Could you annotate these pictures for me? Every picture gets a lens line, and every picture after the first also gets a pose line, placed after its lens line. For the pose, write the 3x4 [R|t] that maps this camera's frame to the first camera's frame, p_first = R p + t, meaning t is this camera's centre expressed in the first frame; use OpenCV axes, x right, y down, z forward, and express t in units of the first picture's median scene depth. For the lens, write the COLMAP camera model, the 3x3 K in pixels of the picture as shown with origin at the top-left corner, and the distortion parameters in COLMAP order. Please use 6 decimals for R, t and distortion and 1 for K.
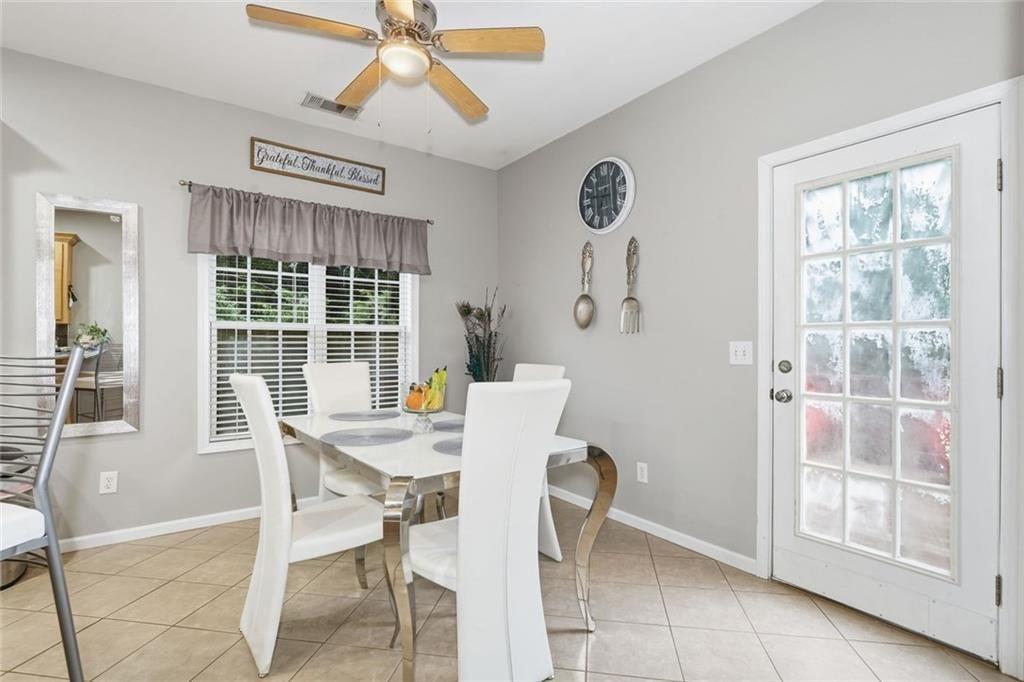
lens RADIAL K [[479.4, 0, 512.0], [0, 479.4, 341.0], [0, 0, 1]] dist [-0.003135, -0.000421]
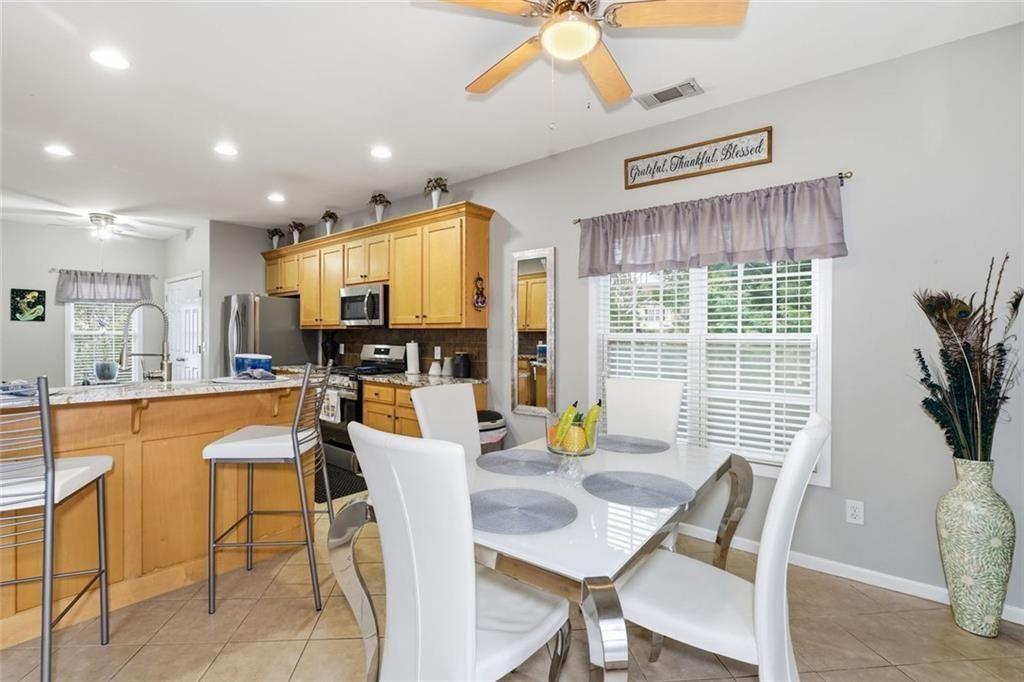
lens RADIAL K [[479.4, 0, 512.0], [0, 479.4, 341.0], [0, 0, 1]] dist [-0.003135, -0.000421]
pose [[0.256774, 0.011348, -0.966405, 0.393985], [-0.004702, 0.999934, 0.010492, -0.031464], [0.966460, 0.001850, 0.256811, 0.450582]]
